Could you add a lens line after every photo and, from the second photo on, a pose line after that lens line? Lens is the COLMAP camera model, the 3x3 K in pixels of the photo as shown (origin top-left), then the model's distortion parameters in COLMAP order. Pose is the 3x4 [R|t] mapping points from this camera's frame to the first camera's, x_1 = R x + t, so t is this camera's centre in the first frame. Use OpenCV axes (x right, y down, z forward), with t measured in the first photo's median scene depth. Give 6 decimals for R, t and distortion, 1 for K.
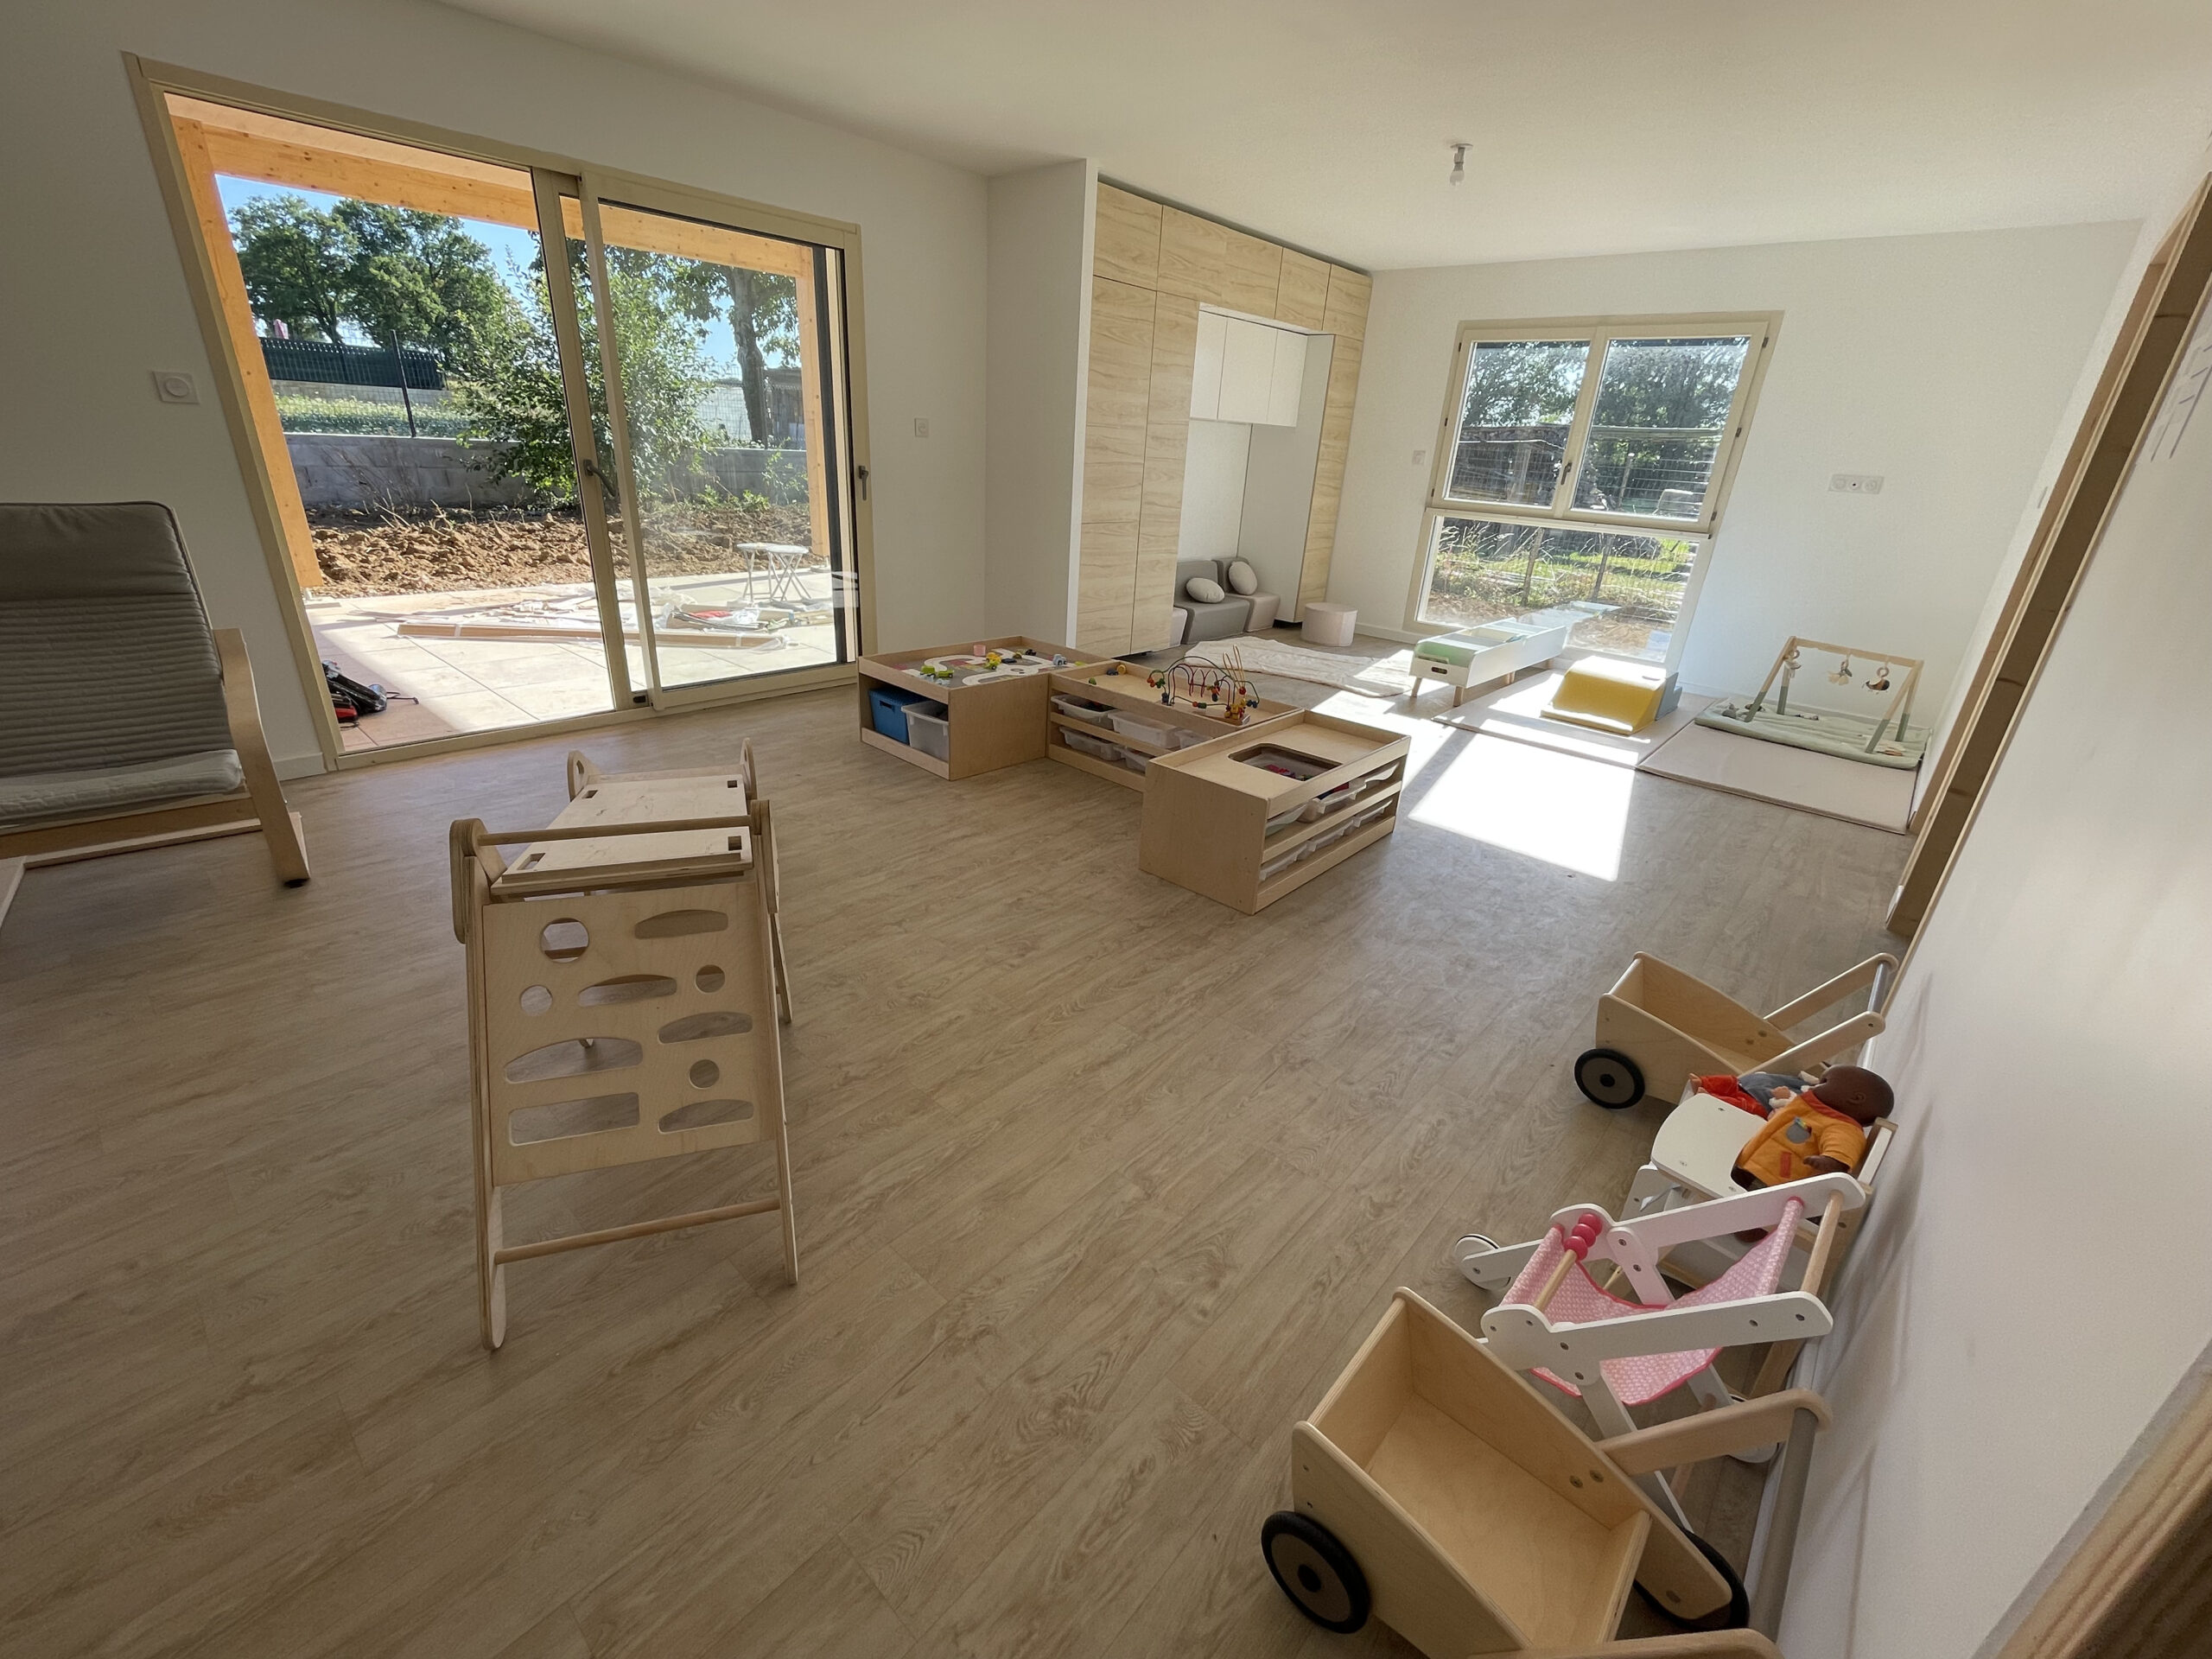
lens RADIAL K [[907.6, 0, 1111.9], [0, 907.6, 827.7], [0, 0, 1]] dist [0.002931, 0.000135]
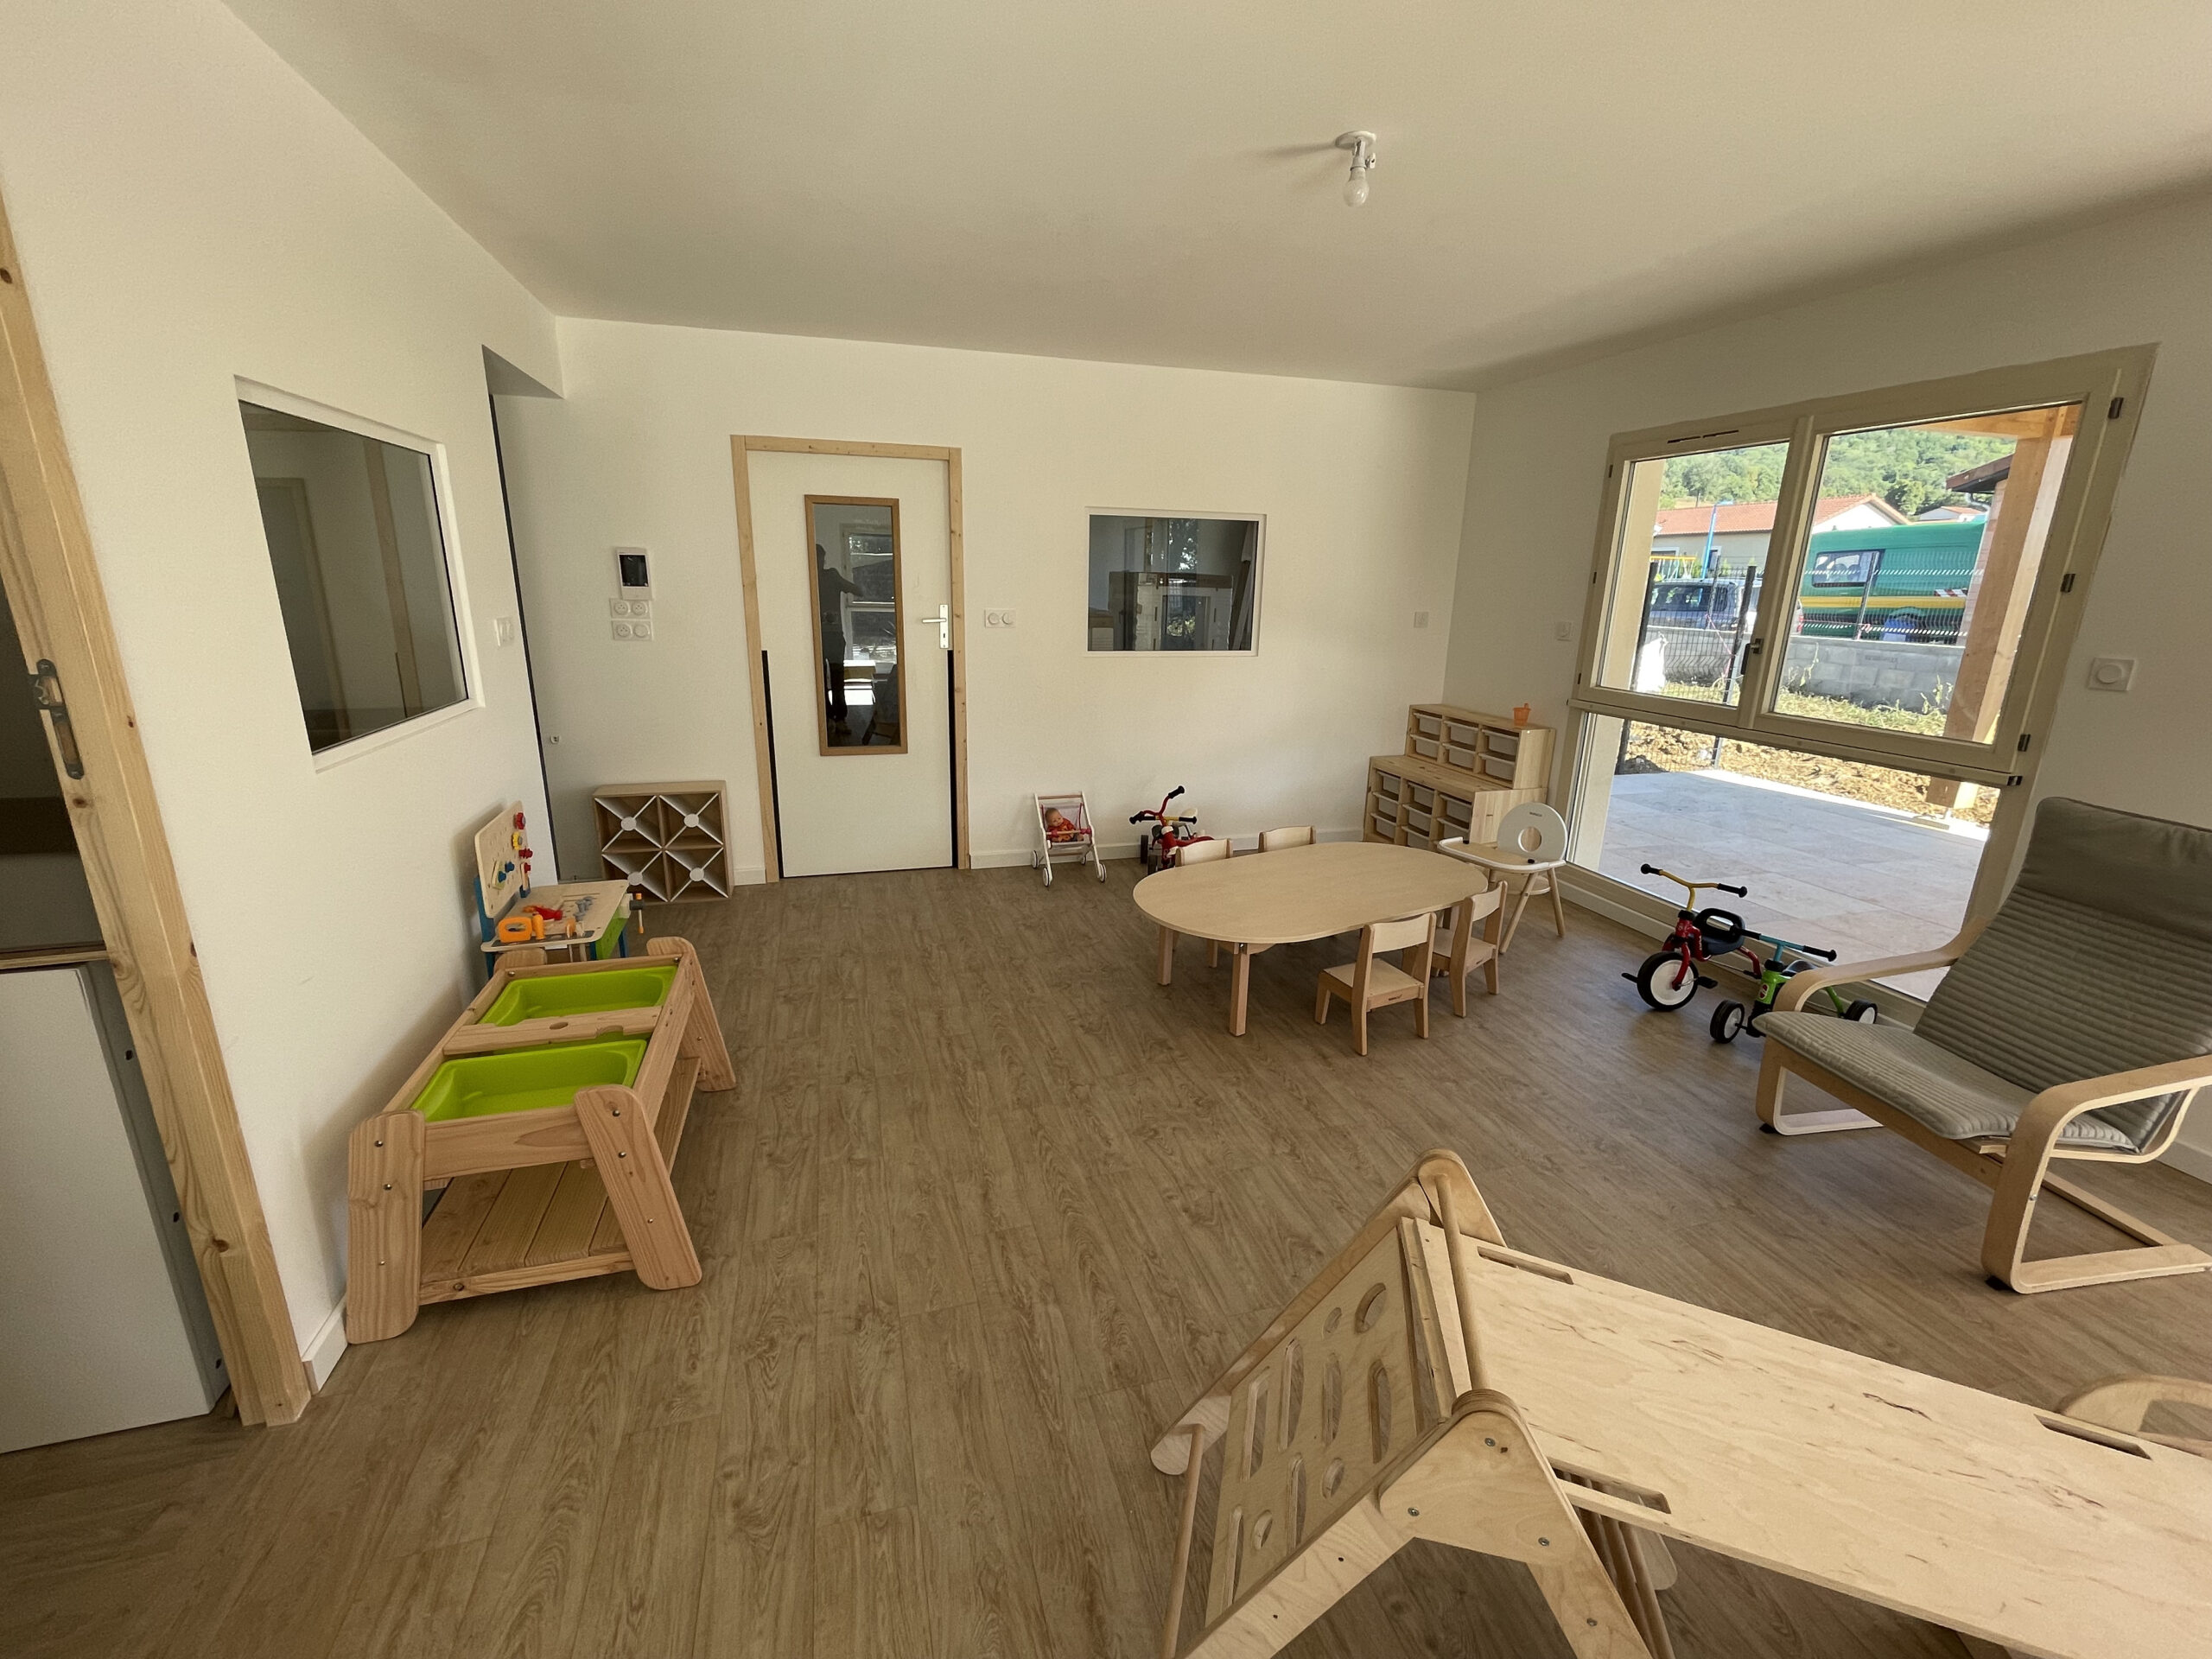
lens RADIAL K [[907.6, 0, 1112.3], [0, 907.6, 834.0], [0, 0, 1]] dist [0.002931, 0.000135]
pose [[-0.526787, 0.155703, -0.835615, 0.754545], [-0.367818, 0.844513, 0.389240, -0.592431], [0.766293, 0.512401, -0.387608, 1.291605]]
